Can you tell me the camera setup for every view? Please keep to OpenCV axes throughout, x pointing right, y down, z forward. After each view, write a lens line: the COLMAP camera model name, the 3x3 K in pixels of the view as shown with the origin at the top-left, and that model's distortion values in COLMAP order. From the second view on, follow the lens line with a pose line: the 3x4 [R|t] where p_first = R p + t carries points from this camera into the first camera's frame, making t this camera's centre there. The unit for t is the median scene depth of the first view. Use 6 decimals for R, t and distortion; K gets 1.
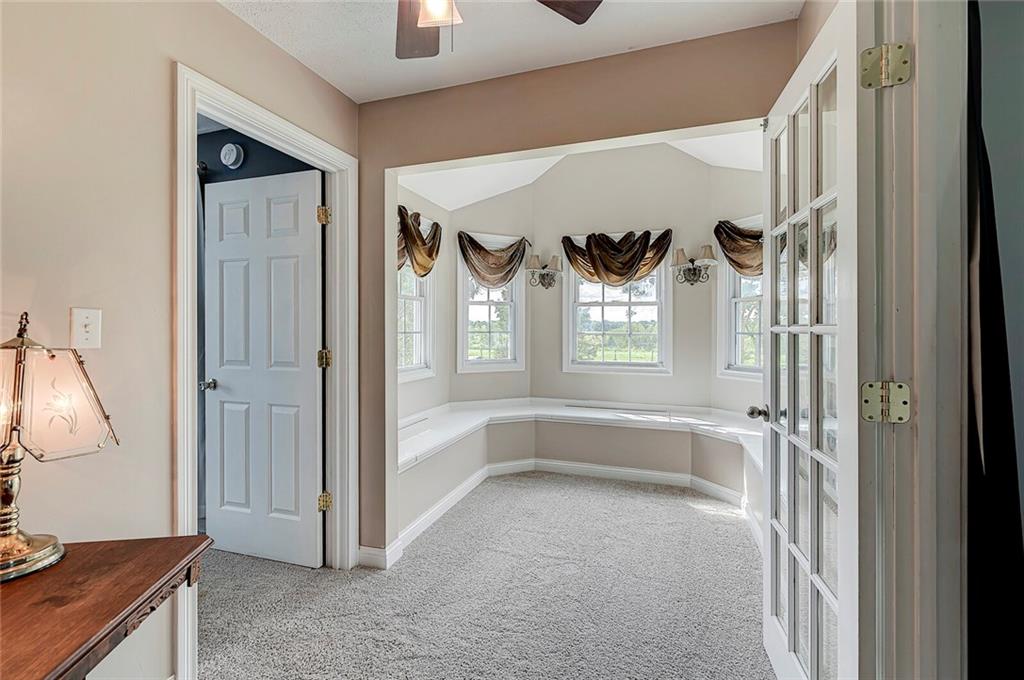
lens RADIAL K [[446.1, 0, 512.5], [0, 446.1, 330.0], [0, 0, 1]] dist [0.001110, 0.000527]
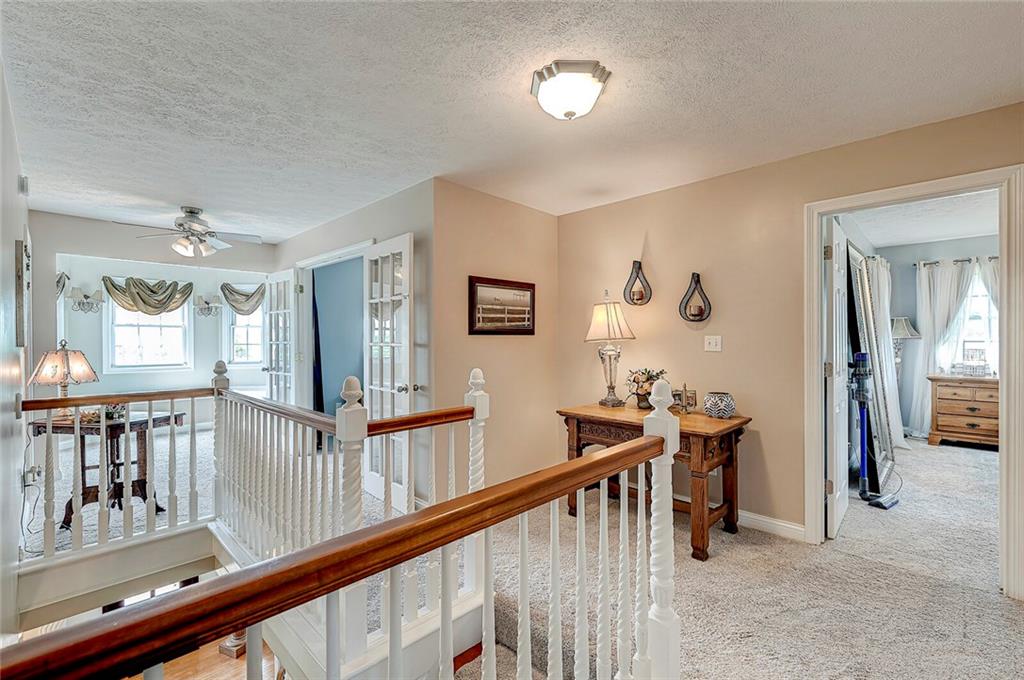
lens RADIAL K [[446.1, 0, 511.5], [0, 446.1, 337.8], [0, 0, 1]] dist [0.001110, 0.000527]
pose [[0.432578, 0.000302, 0.901597, -0.622763], [0.008006, 0.999959, -0.004176, -0.003372], [-0.901561, 0.009024, 0.432558, -0.780385]]
